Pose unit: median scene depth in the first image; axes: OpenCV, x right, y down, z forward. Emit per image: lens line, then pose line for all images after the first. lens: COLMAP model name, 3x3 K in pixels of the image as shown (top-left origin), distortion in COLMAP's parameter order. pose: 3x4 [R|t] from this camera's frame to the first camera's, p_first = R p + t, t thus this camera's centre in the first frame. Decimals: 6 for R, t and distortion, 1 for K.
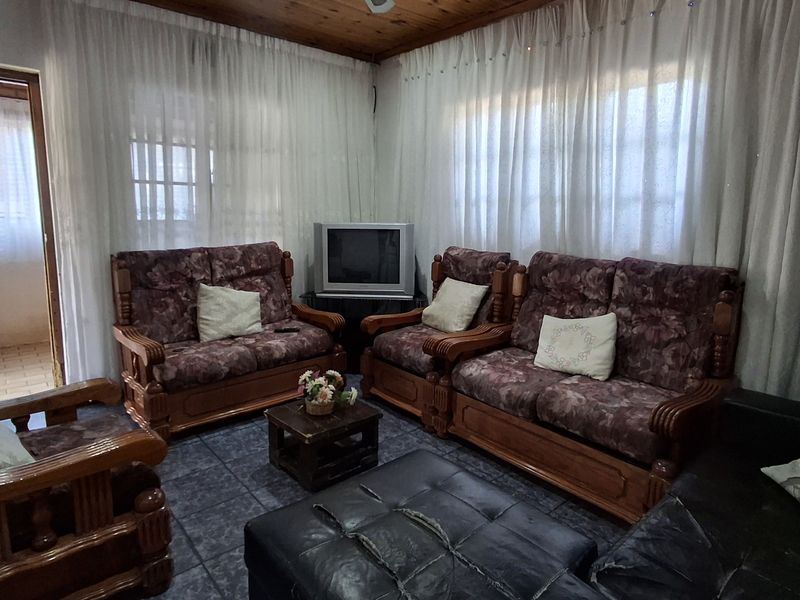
lens RADIAL K [[484.9, 0, 399.1], [0, 484.9, 282.3], [0, 0, 1]] dist [0.001938, 0.001522]
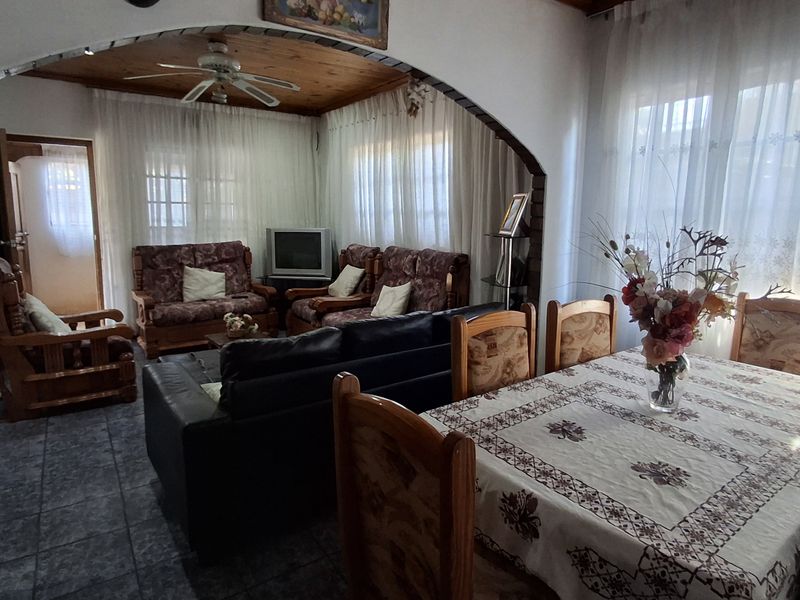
lens RADIAL K [[484.9, 0, 399.1], [0, 484.9, 282.3], [0, 0, 1]] dist [0.001938, 0.001522]
pose [[0.993910, 0.009853, -0.109757, 0.454318], [-0.011352, 0.999851, -0.013038, 0.067219], [0.109612, 0.014204, 0.993873, -0.495304]]
